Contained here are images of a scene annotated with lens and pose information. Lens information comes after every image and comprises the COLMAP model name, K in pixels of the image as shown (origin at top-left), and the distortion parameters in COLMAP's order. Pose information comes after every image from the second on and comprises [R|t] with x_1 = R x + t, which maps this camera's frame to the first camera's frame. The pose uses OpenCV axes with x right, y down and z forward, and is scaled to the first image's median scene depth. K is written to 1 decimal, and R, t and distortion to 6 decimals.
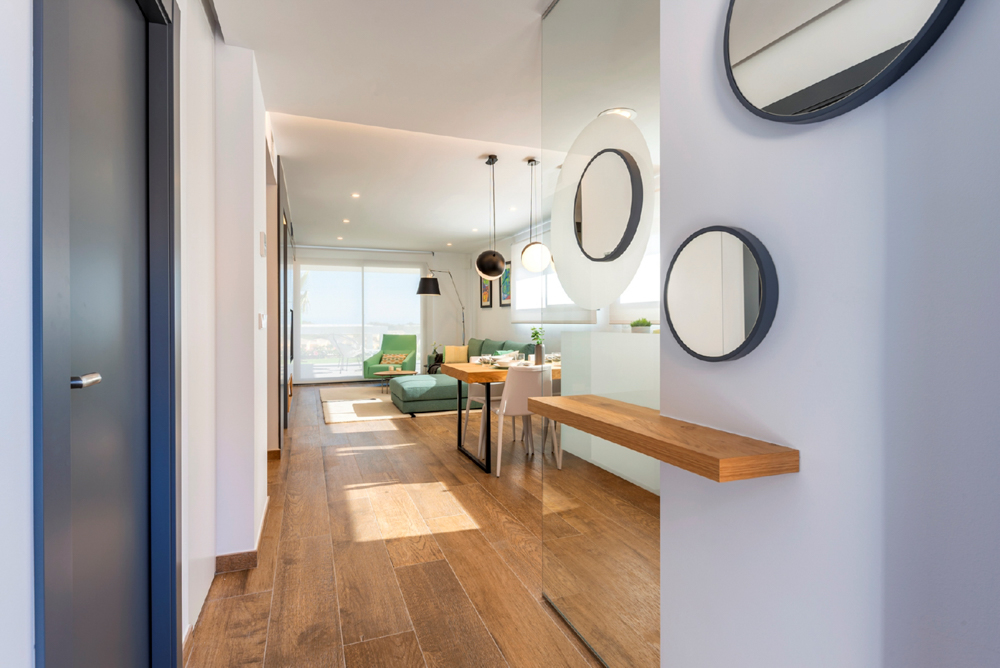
lens RADIAL K [[481.5, 0, 494.5], [0, 481.5, 335.2], [0, 0, 1]] dist [0.022125, -0.000120]
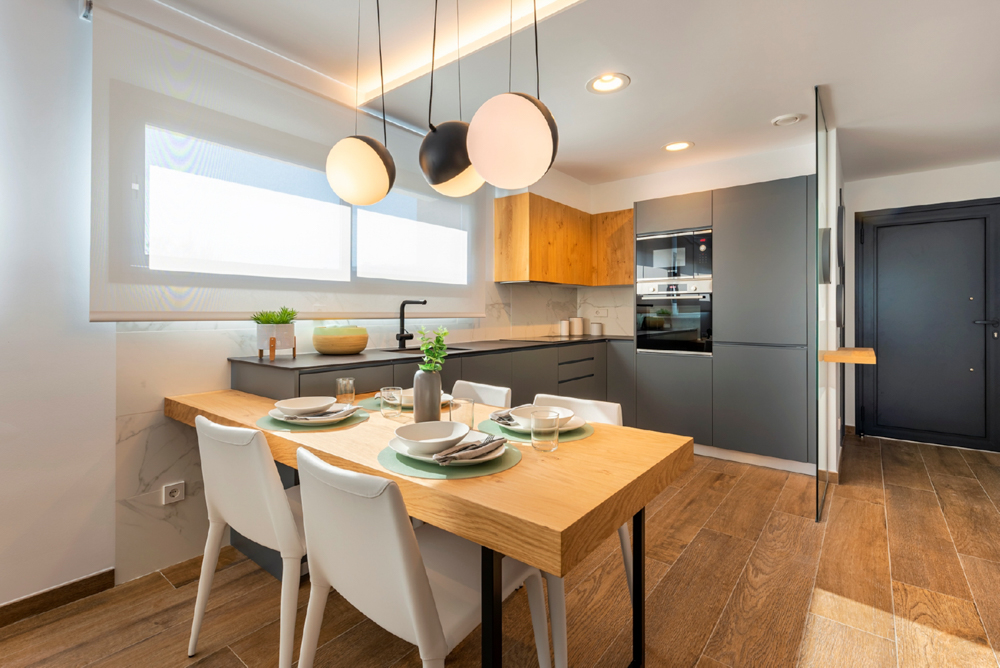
lens RADIAL K [[455.6, 0, 495.5], [0, 455.6, 312.4], [0, 0, 1]] dist [0.030185, -0.014653]
pose [[-0.500070, 0.004584, 0.865973, -0.149946], [0.025403, 0.999633, 0.009378, -0.017263], [-0.865612, 0.026688, -0.500003, 0.644727]]
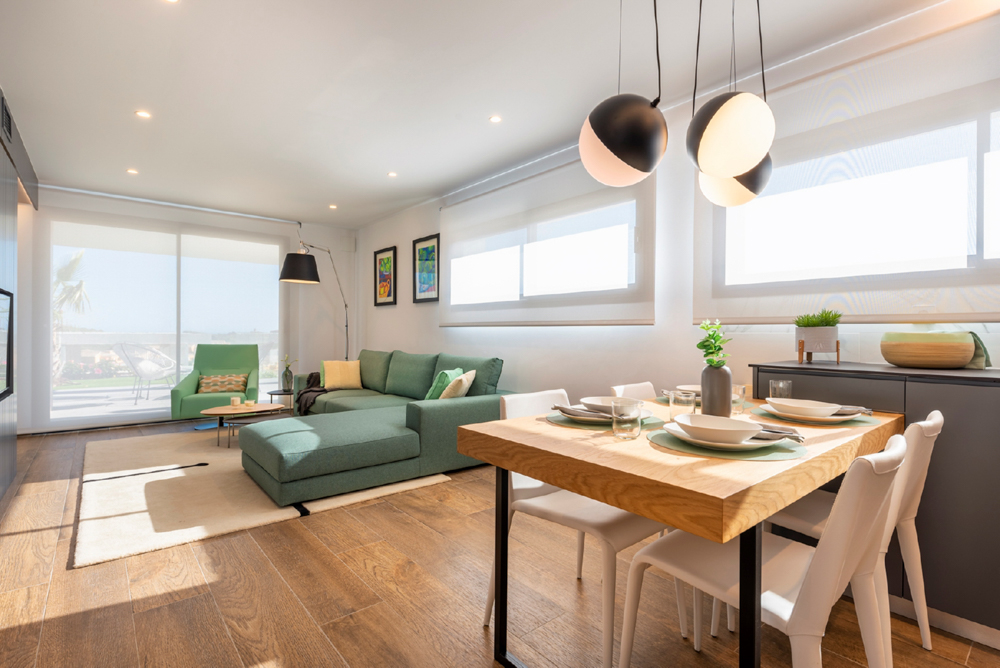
lens RADIAL K [[481.5, 0, 494.5], [0, 481.5, 335.2], [0, 0, 1]] dist [0.022125, -0.000120]
pose [[0.949008, 0.004415, 0.315222, -0.115266], [0.001983, 0.999799, -0.019975, 0.000485], [-0.315246, 0.019582, 0.948808, 0.387189]]
